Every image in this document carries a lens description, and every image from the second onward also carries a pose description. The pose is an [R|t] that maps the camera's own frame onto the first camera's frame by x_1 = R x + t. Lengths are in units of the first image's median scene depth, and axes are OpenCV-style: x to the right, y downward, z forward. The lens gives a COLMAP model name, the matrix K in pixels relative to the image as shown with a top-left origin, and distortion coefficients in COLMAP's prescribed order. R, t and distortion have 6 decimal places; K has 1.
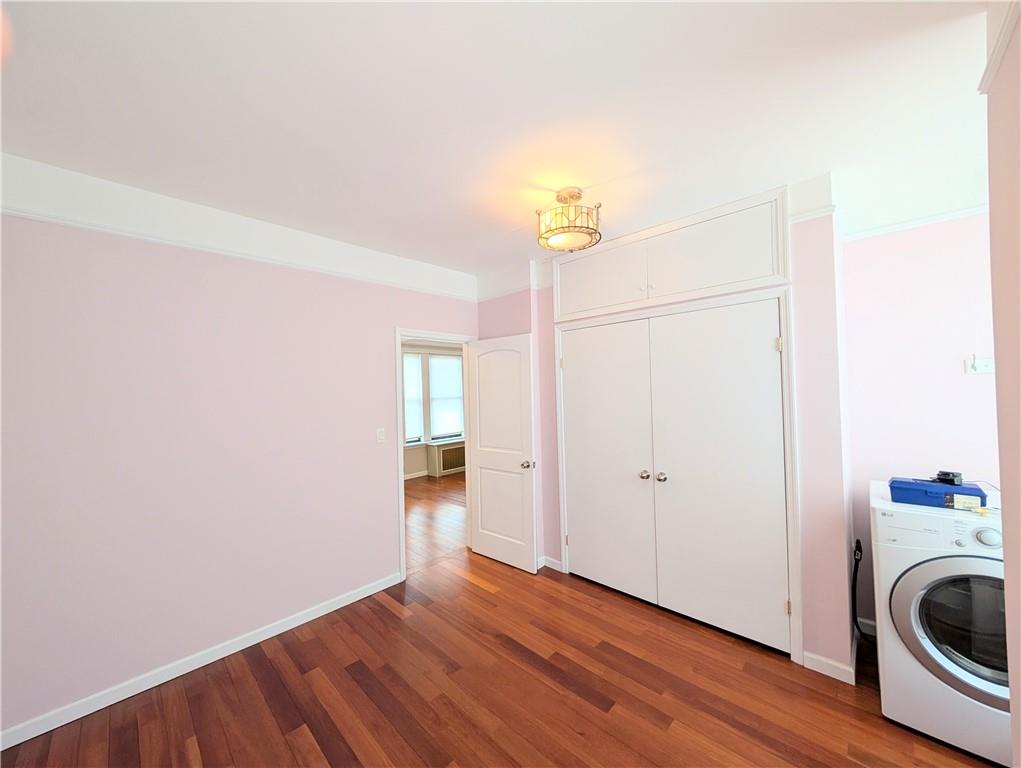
lens RADIAL K [[382.3, 0, 511.4], [0, 382.3, 386.5], [0, 0, 1]] dist [-0.001152, -0.000113]
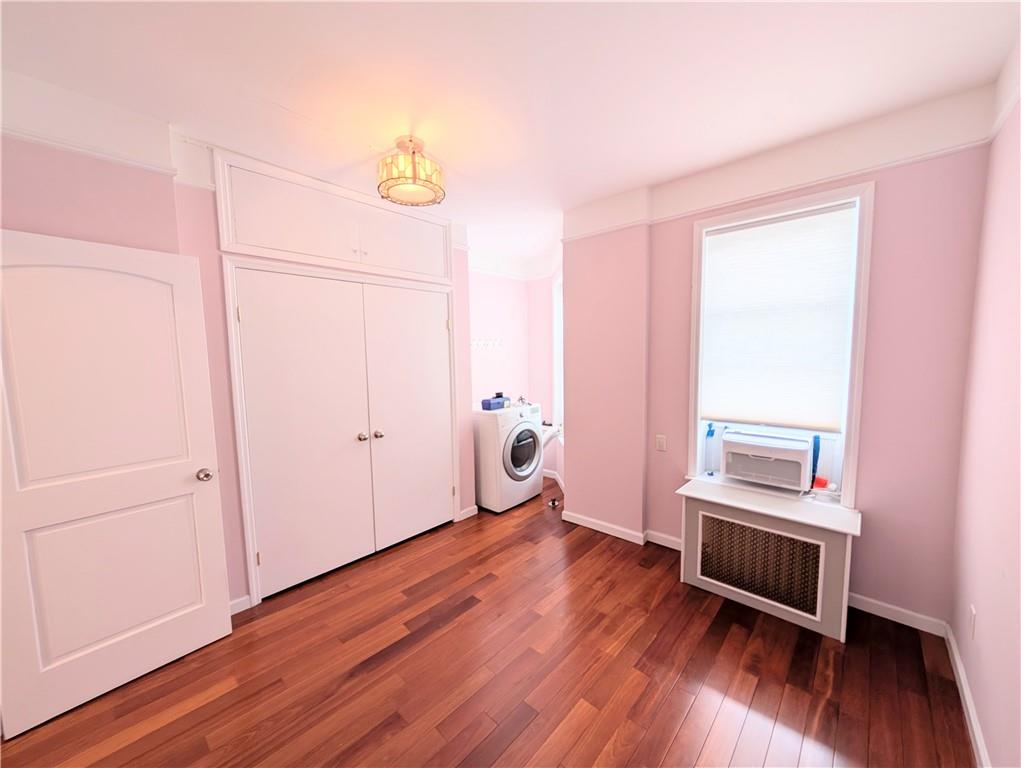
lens RADIAL K [[382.3, 0, 511.4], [0, 382.3, 386.5], [0, 0, 1]] dist [-0.001152, -0.000113]
pose [[-0.010780, -0.063296, 0.997937, -0.757382], [0.005851, 0.997973, 0.063362, 0.037076], [-0.999925, 0.006522, -0.010387, 0.688832]]
